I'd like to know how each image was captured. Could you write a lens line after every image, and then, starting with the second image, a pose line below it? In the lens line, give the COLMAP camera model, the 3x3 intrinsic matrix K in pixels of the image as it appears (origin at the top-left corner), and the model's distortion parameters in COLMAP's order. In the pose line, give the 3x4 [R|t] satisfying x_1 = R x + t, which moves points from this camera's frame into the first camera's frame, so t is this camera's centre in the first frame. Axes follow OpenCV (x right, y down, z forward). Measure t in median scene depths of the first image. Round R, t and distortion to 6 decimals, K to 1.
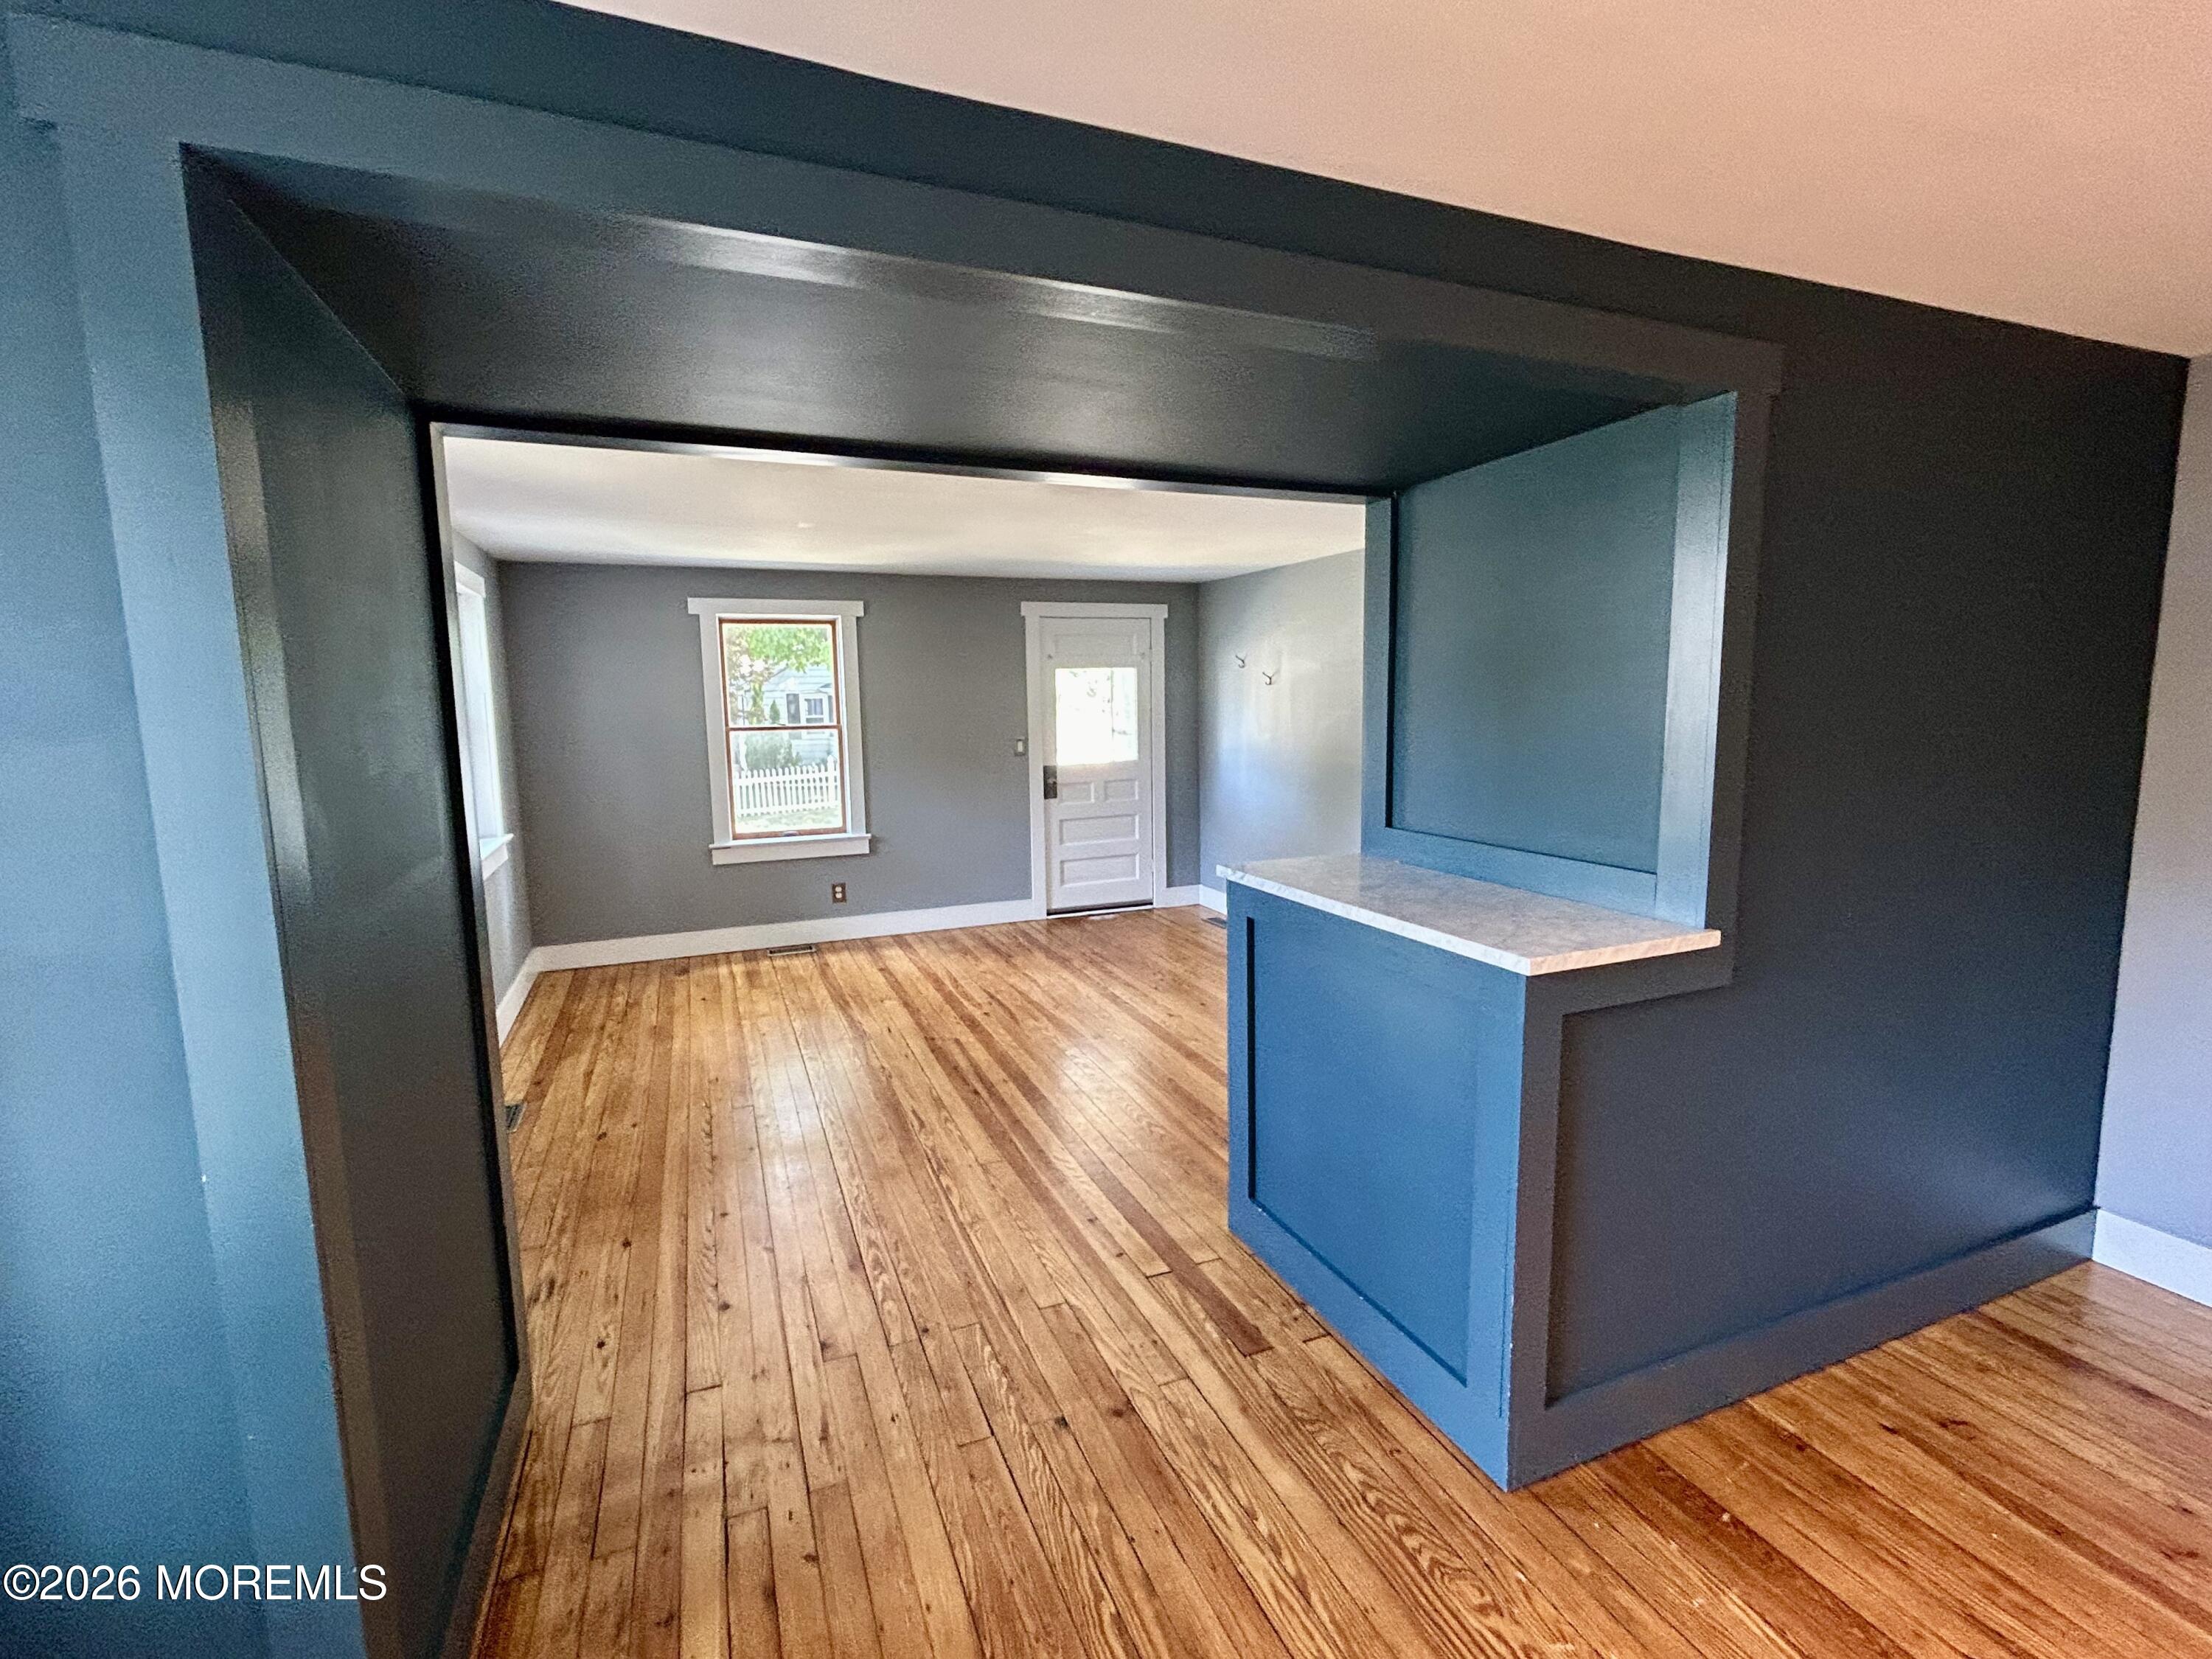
lens RADIAL K [[1070.3, 0, 1106.0], [0, 1070.3, 829.5], [0, 0, 1]] dist [-0.000405, -0.000104]
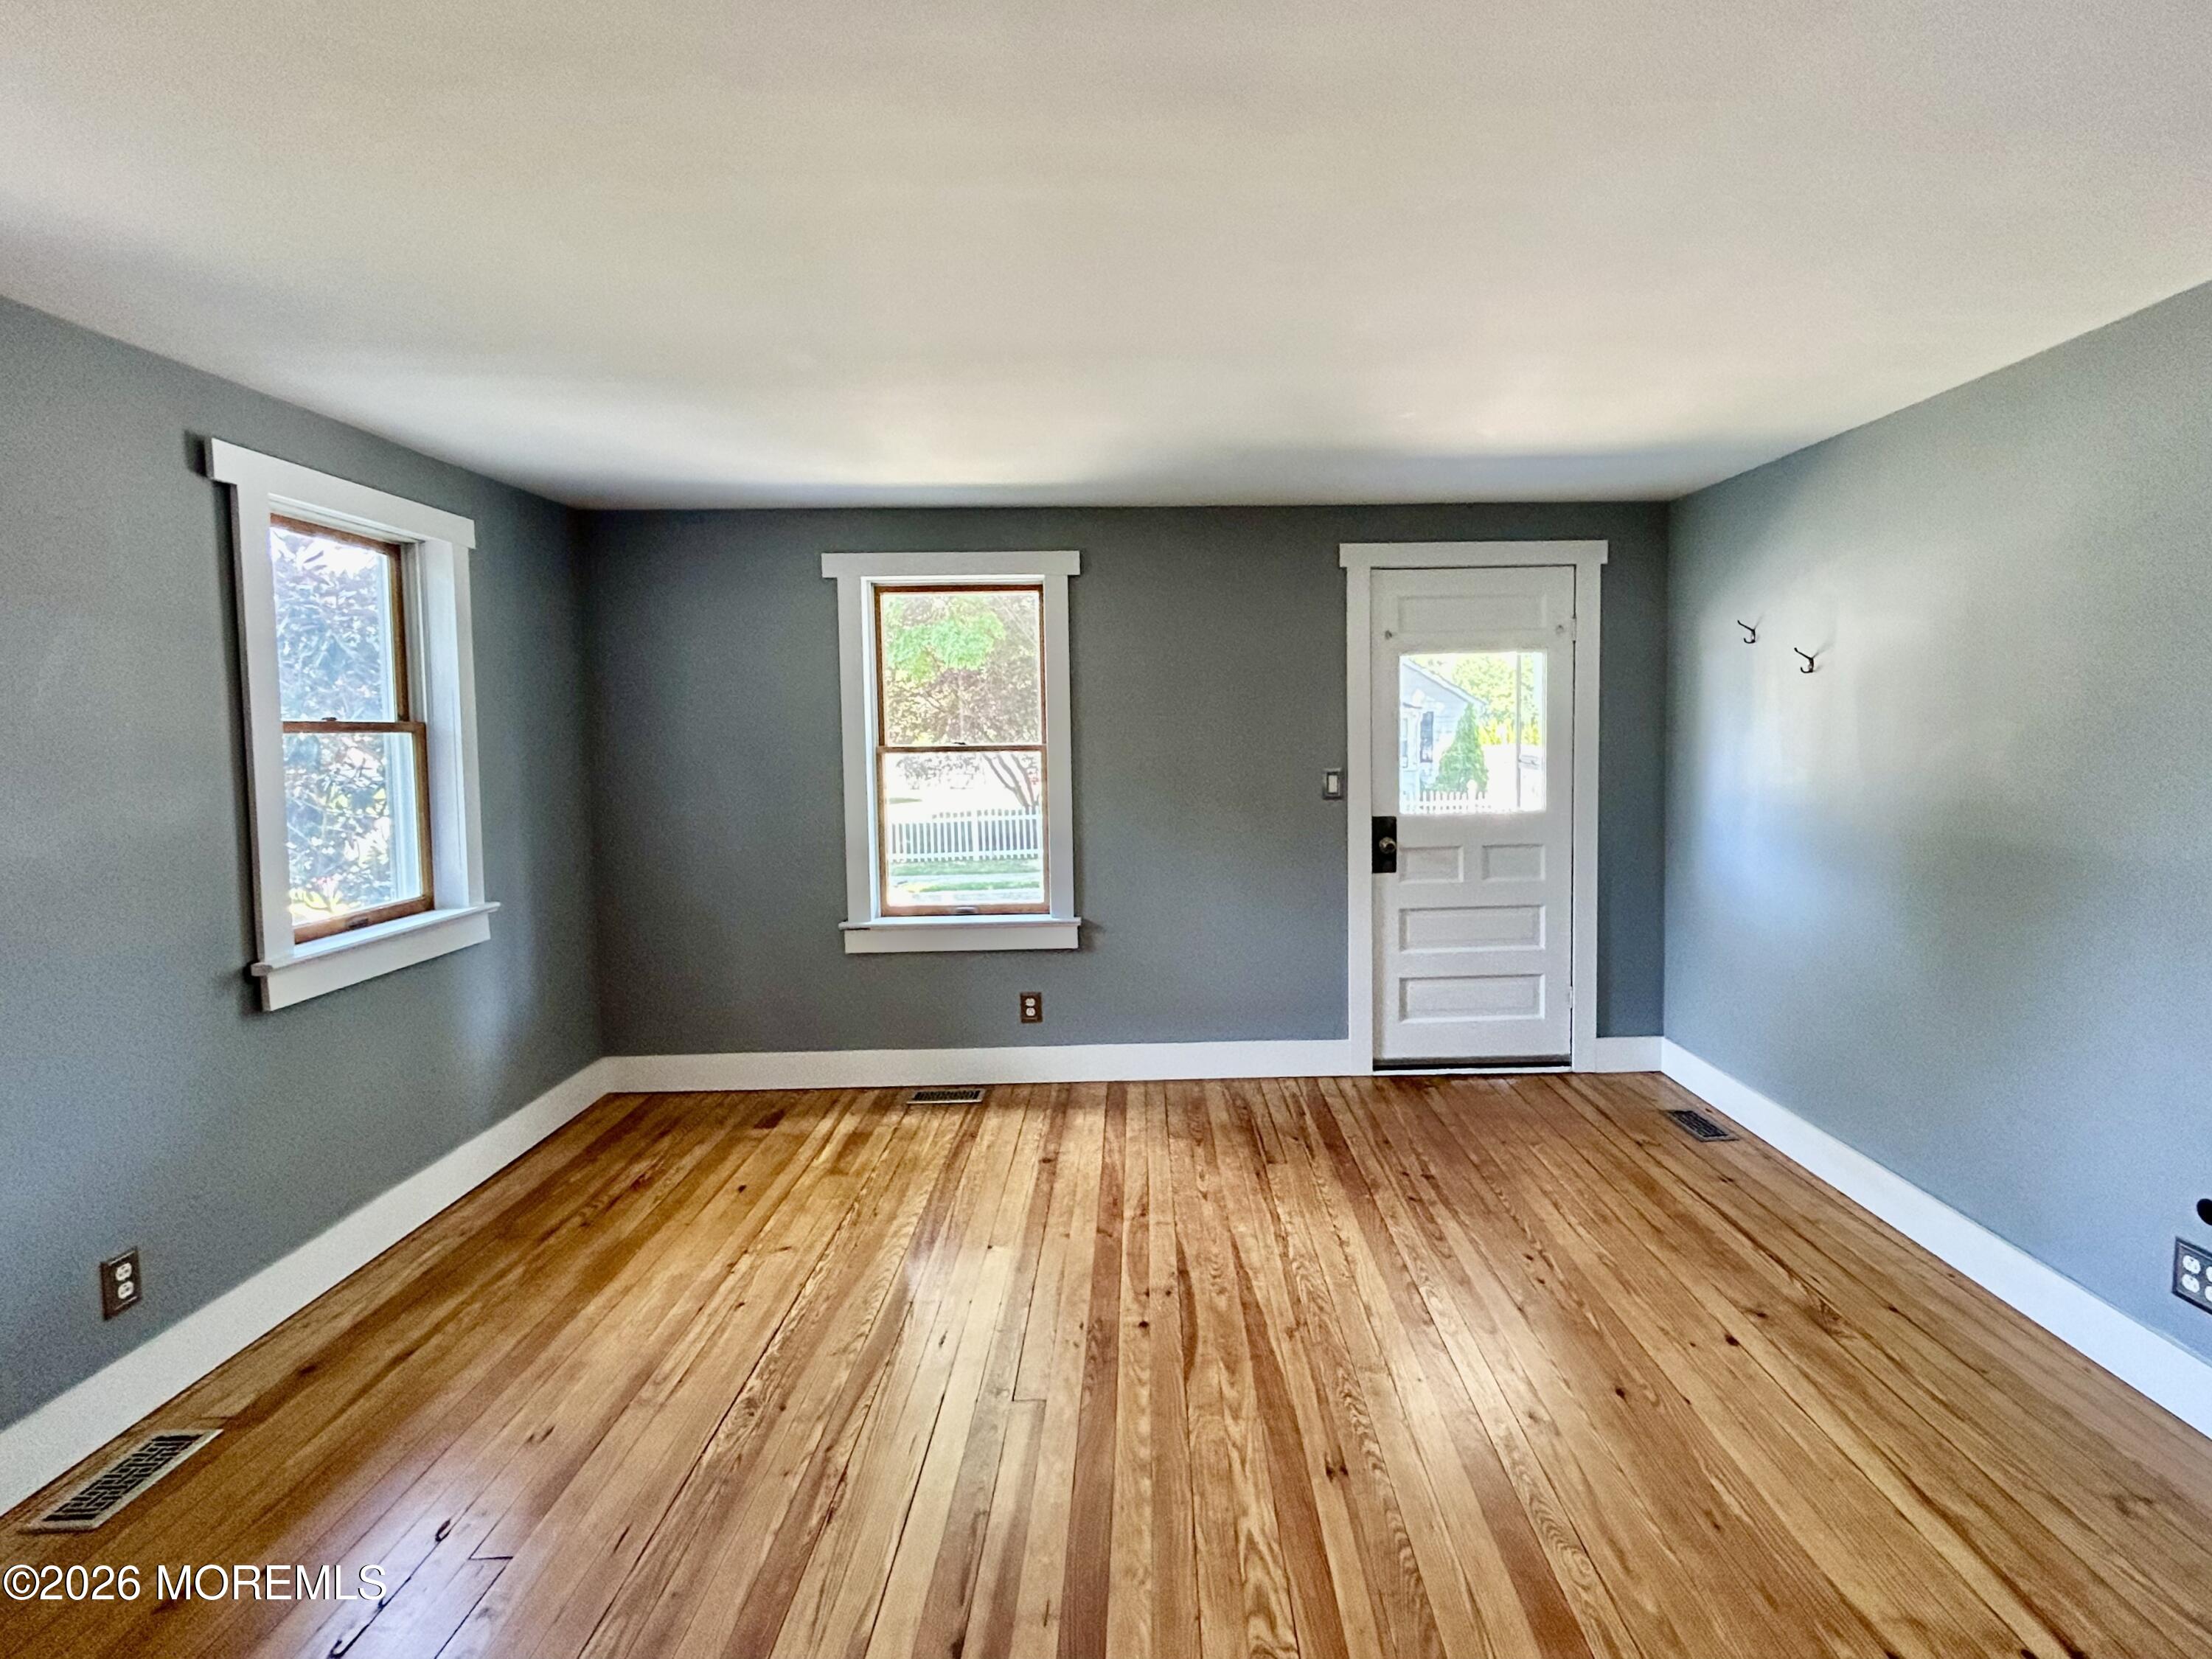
lens RADIAL K [[1192.9, 0, 1119.1], [0, 1192.9, 790.9], [0, 0, 1]] dist [-0.001732, -0.000736]
pose [[0.930452, 0.022009, -0.365752, 0.056704], [-0.045330, 0.997440, -0.055296, -0.033420], [0.363599, 0.068030, 0.929068, 0.362195]]
